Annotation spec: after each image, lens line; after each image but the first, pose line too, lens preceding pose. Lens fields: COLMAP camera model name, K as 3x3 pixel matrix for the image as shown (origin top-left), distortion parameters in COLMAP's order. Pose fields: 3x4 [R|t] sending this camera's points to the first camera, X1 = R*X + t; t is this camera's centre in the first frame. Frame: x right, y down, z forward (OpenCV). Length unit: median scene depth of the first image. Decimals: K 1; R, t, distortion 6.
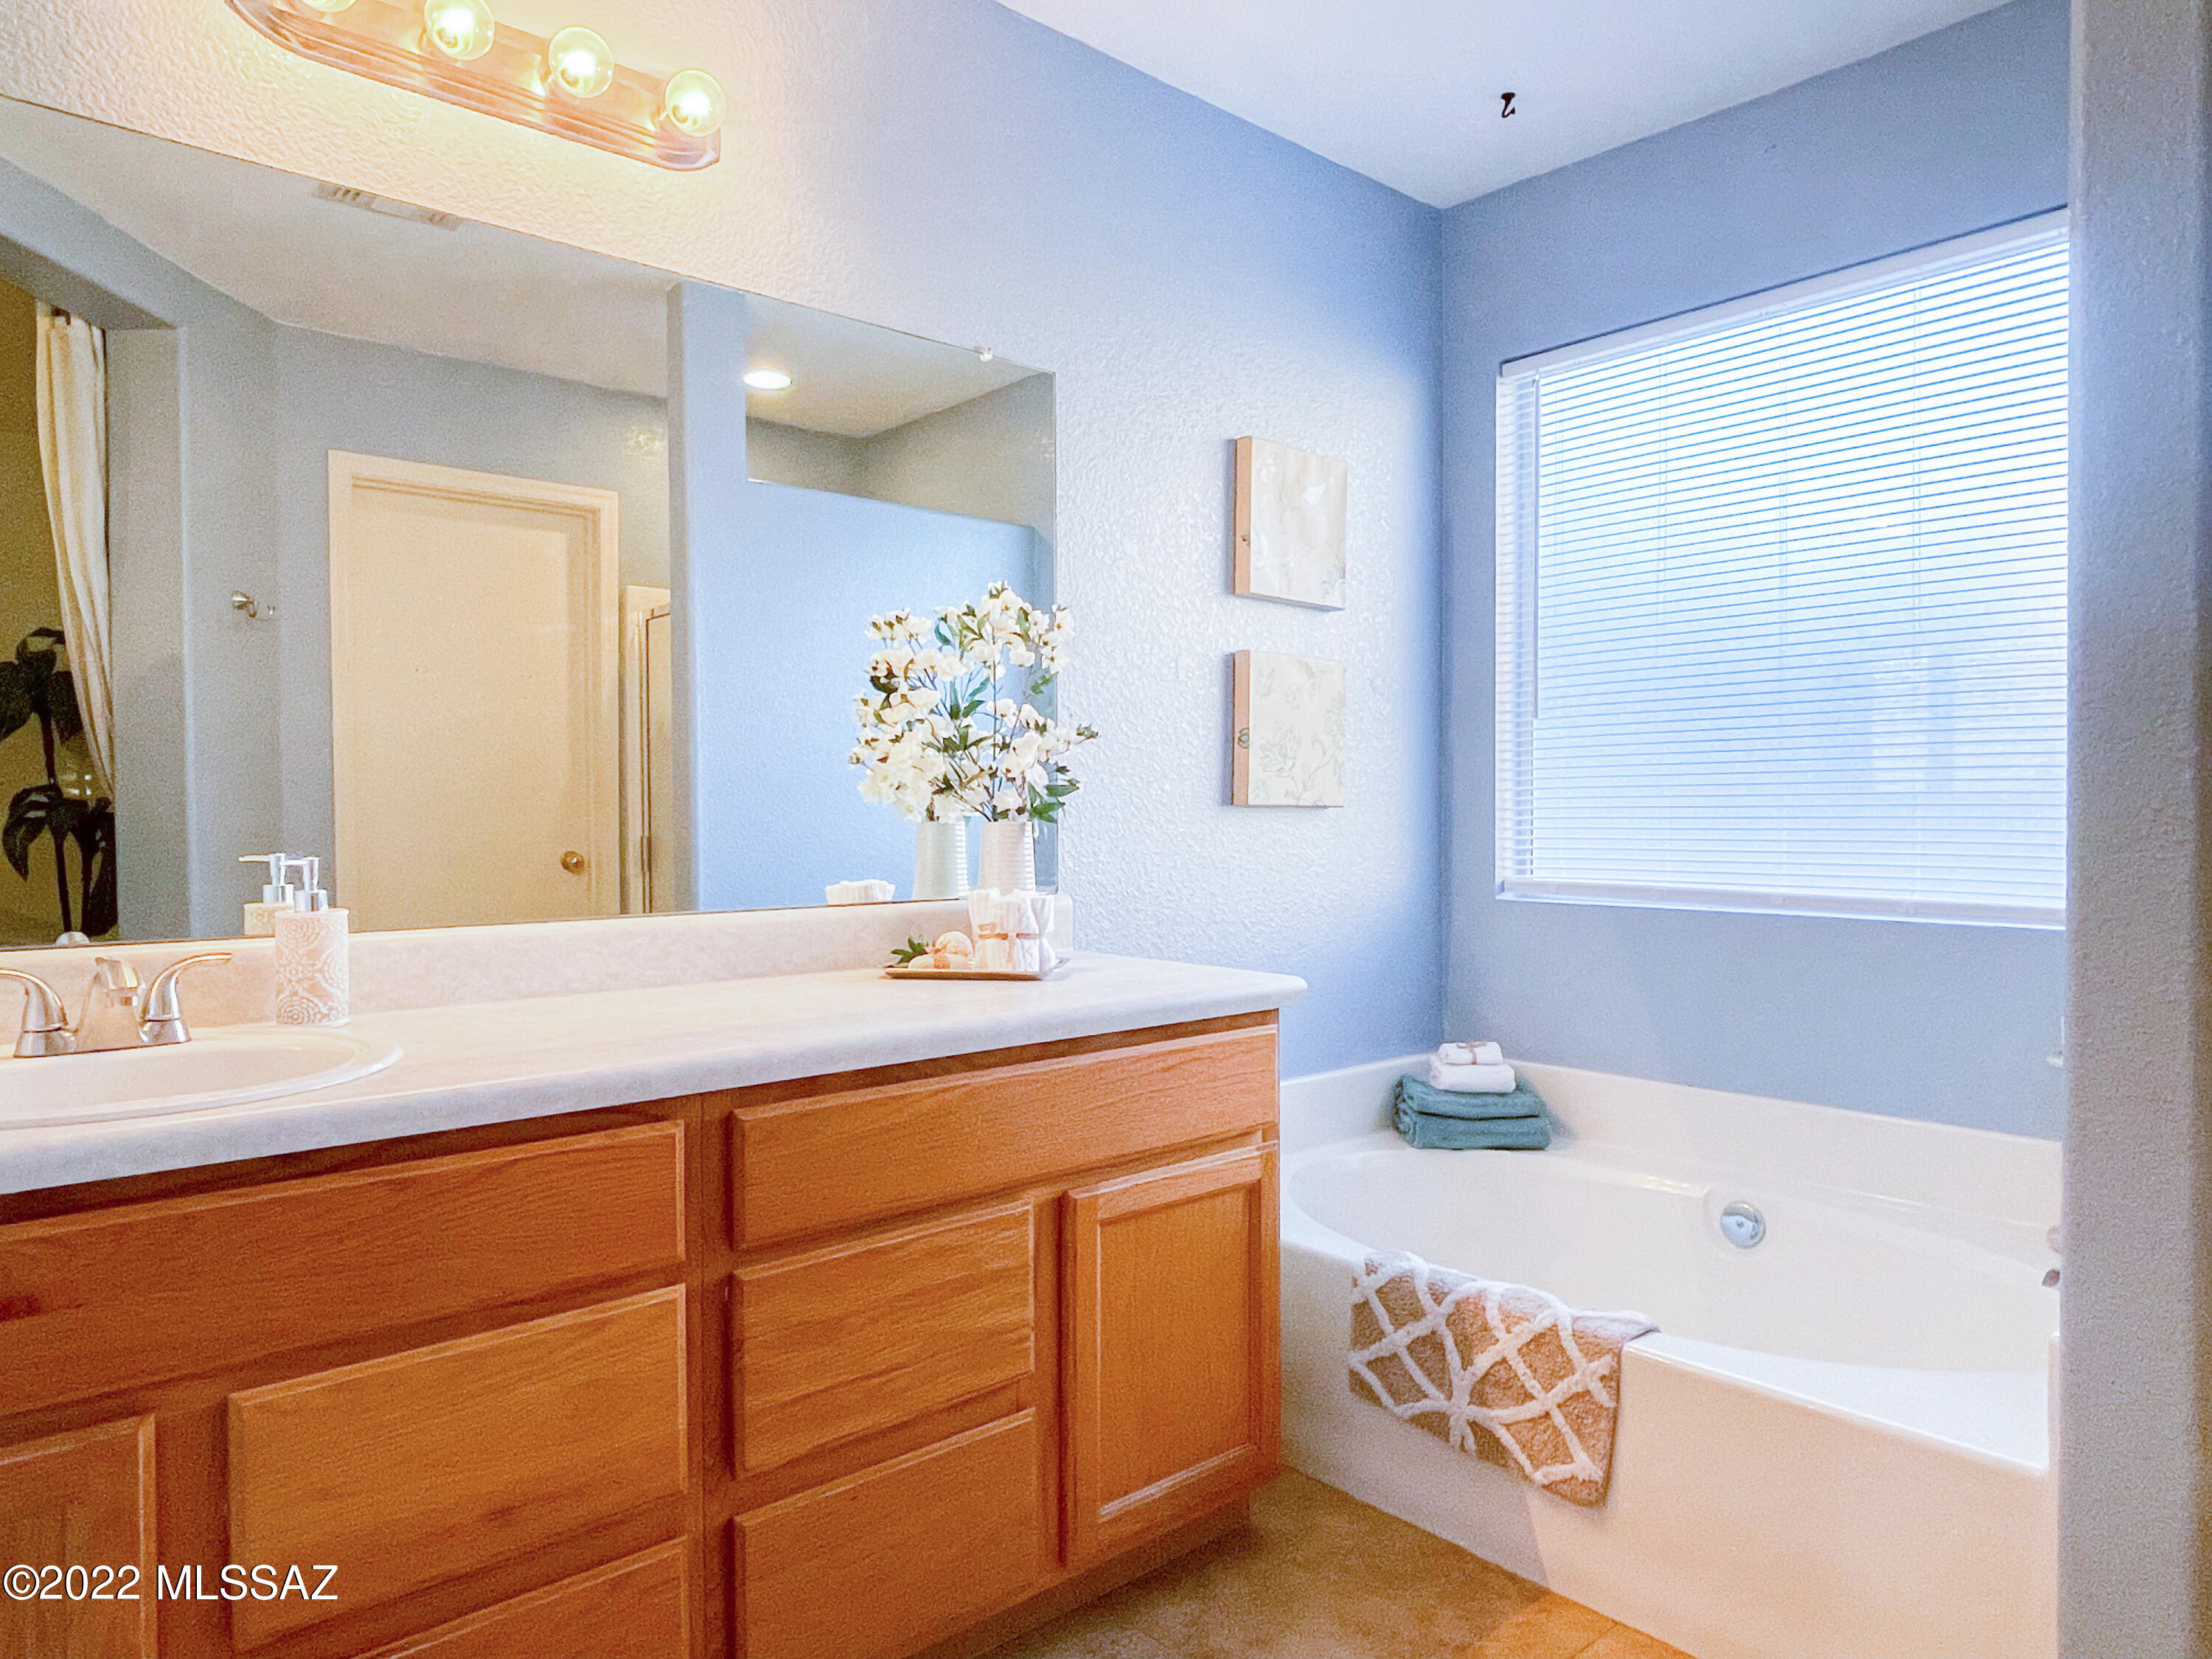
lens RADIAL K [[1414.8, 0, 1106.0], [0, 1414.8, 829.5], [0, 0, 1]] dist [0.035686, 0.000457]
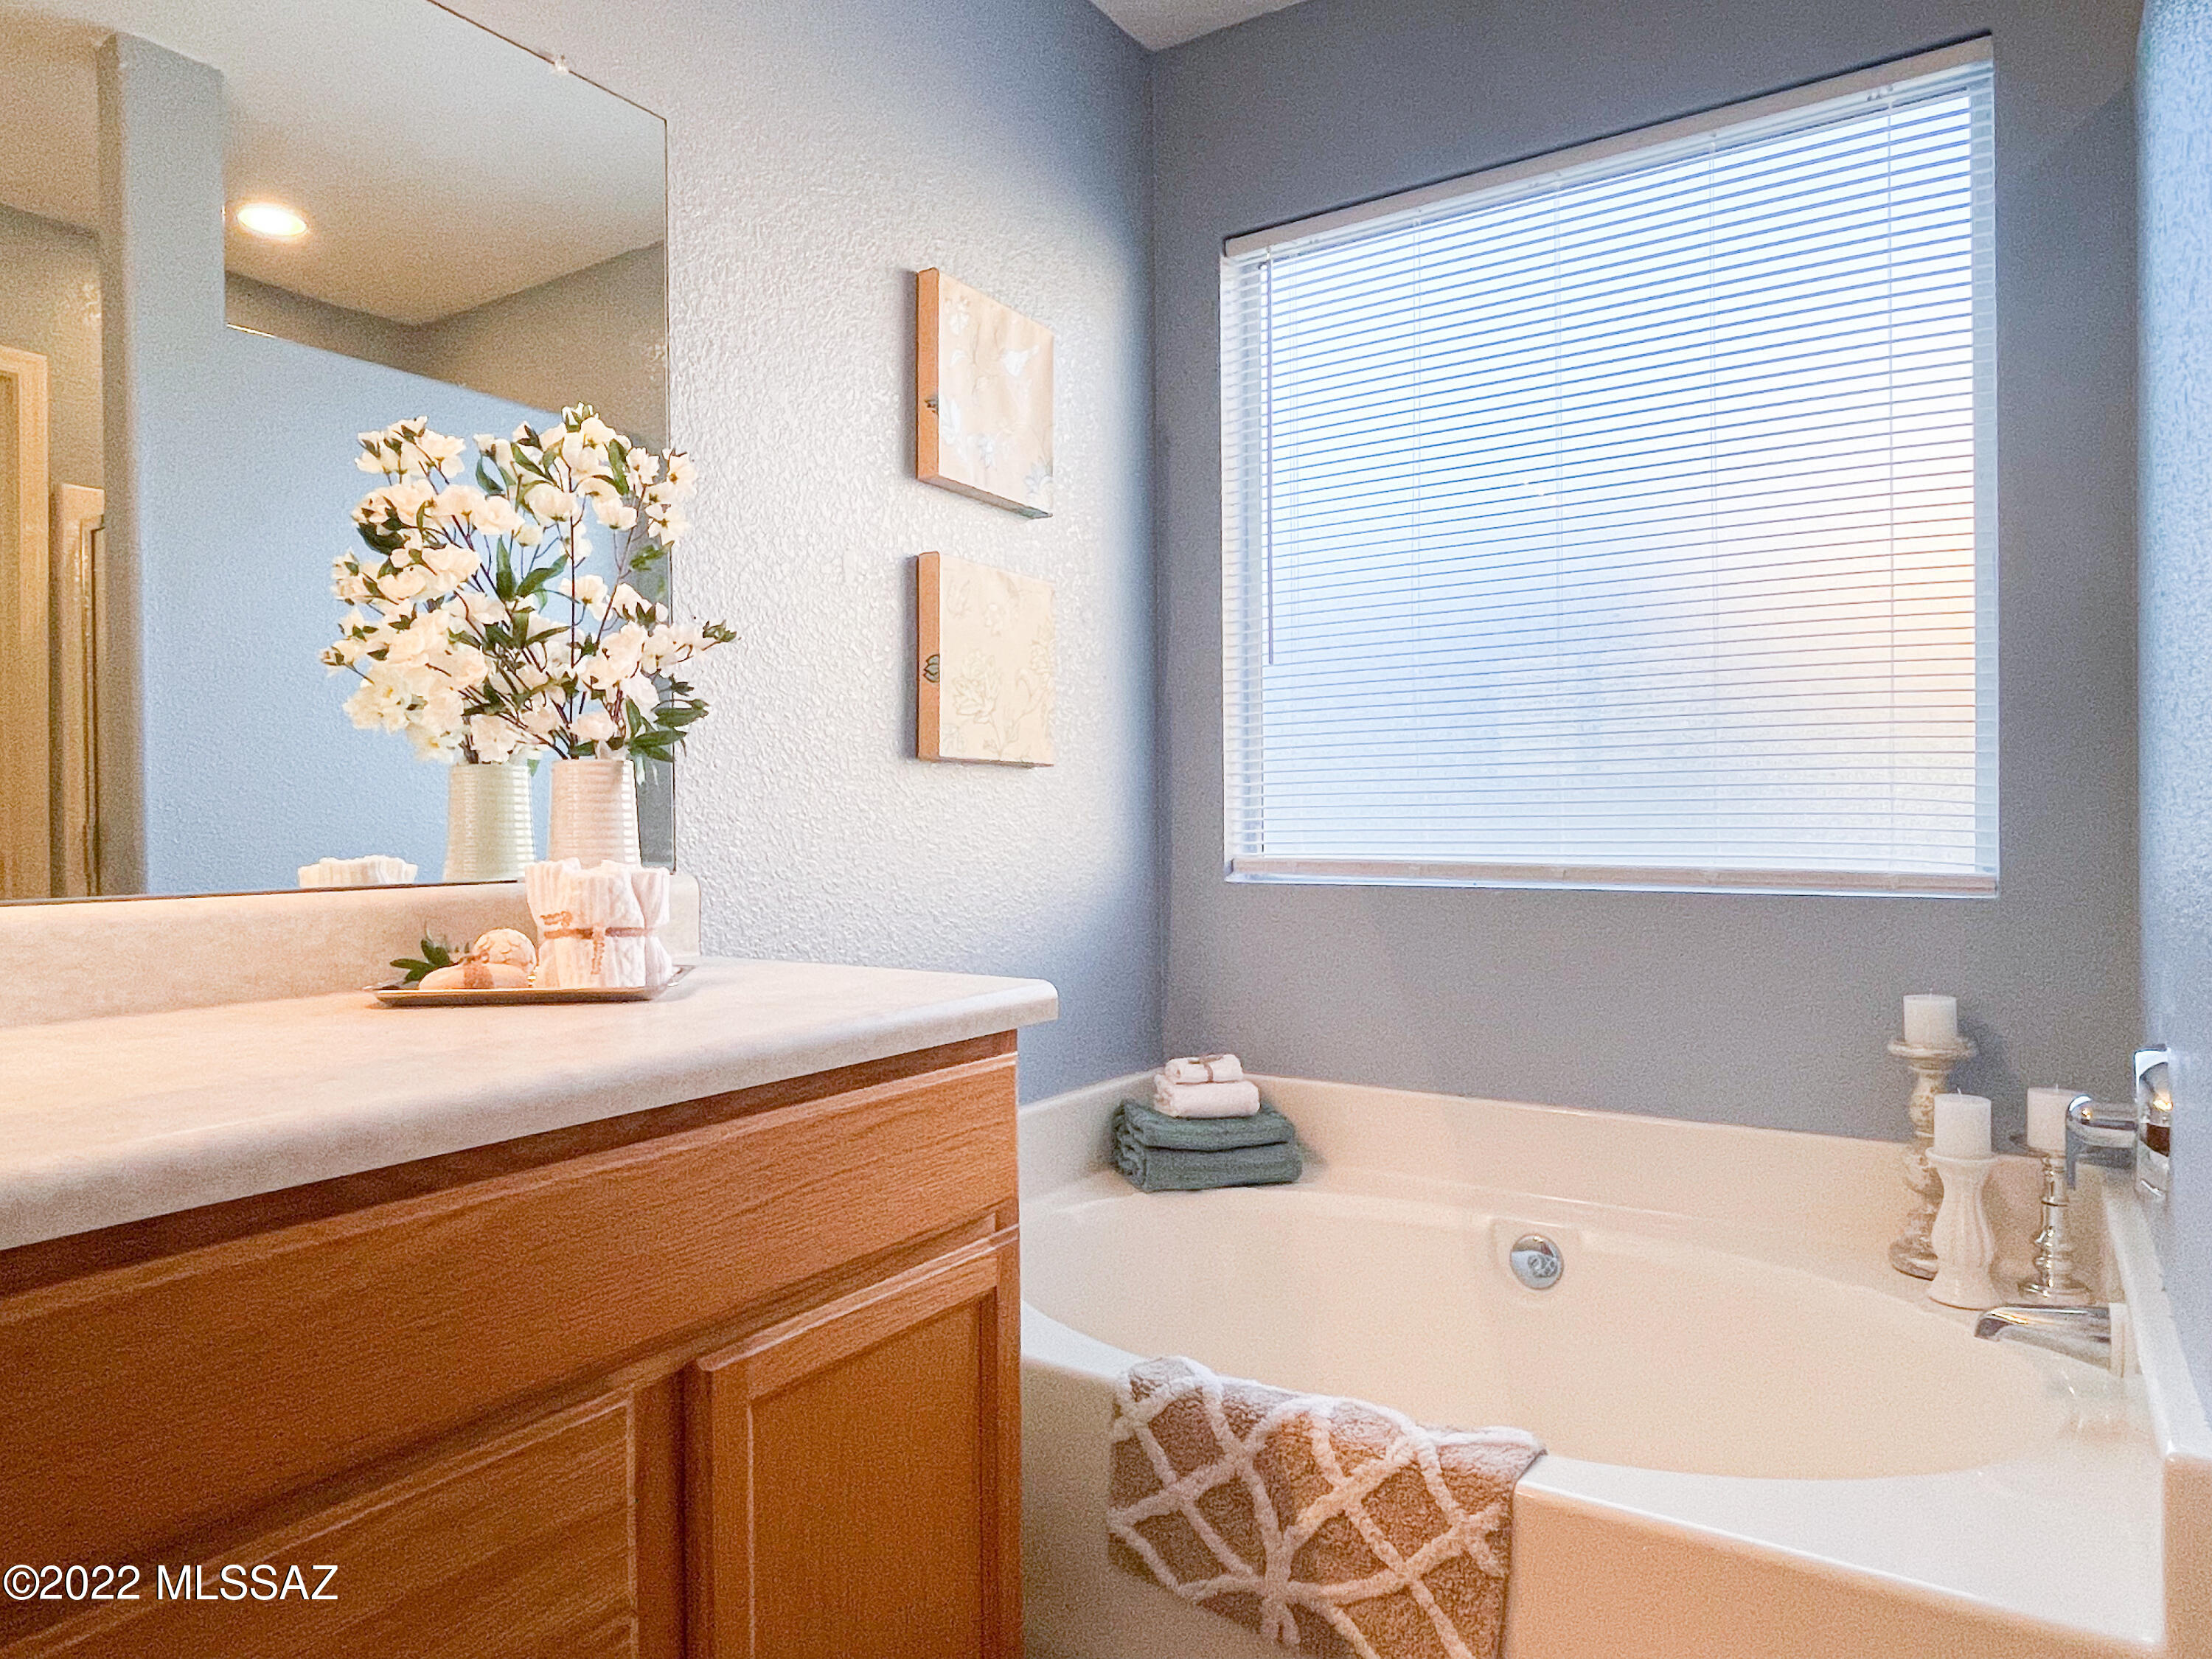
lens RADIAL K [[1379.2, 0, 1086.9], [0, 1379.2, 831.8], [0, 0, 1]] dist [0.029516, -0.054089]
pose [[0.967511, -0.007072, 0.252731, -0.011250], [0.009175, 0.999932, -0.007147, 0.035005], [-0.252664, 0.009234, 0.967510, 0.331280]]
